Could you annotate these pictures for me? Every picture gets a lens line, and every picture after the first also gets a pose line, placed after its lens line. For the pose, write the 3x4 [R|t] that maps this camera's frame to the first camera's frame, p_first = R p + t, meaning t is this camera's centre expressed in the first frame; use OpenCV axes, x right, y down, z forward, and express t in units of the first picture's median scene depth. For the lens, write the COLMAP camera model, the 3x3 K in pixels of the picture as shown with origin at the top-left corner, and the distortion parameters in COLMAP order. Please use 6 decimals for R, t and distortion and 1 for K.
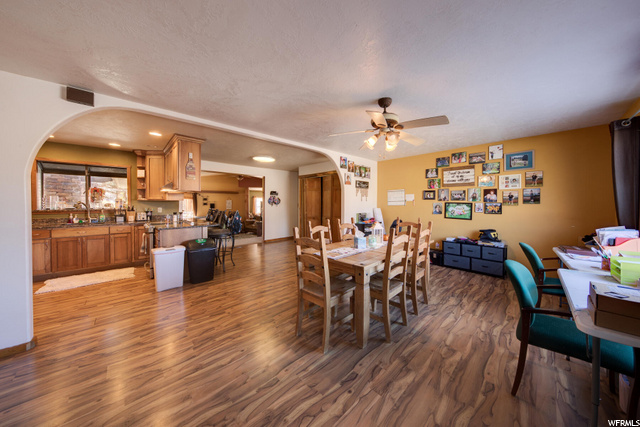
lens RADIAL K [[212.1, 0, 334.9], [0, 212.1, 205.4], [0, 0, 1]] dist [-0.000439, -0.003753]
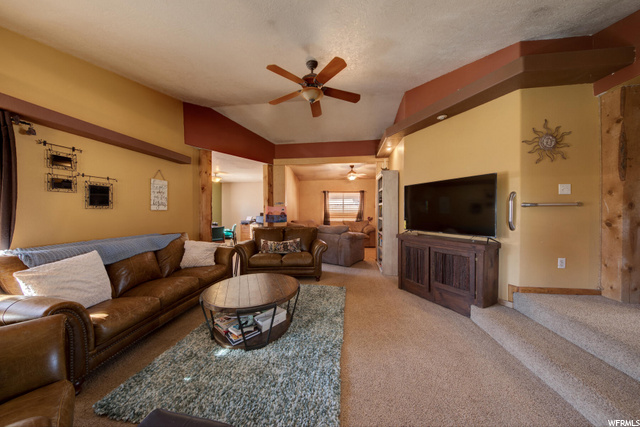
lens RADIAL K [[200.1, 0, 320.0], [0, 200.1, 213.5], [0, 0, 1]] dist [-0.000468, -0.000135]
pose [[0.781312, -0.011951, 0.624027, -1.301092], [0.010215, 0.999928, 0.006361, 0.058164], [-0.624058, 0.001405, 0.781377, 1.672933]]
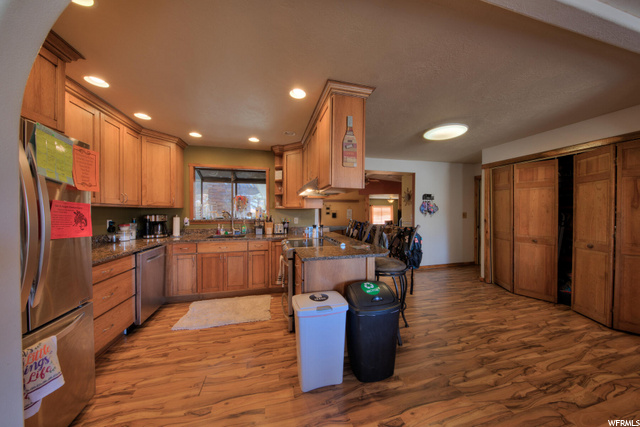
lens RADIAL K [[200.1, 0, 320.0], [0, 200.1, 213.5], [0, 0, 1]] dist [-0.000468, -0.000135]
pose [[0.858260, 0.000733, -0.513215, -0.406577], [-0.003609, 0.999983, -0.004607, -0.002377], [0.513203, 0.005806, 0.858248, 0.445203]]
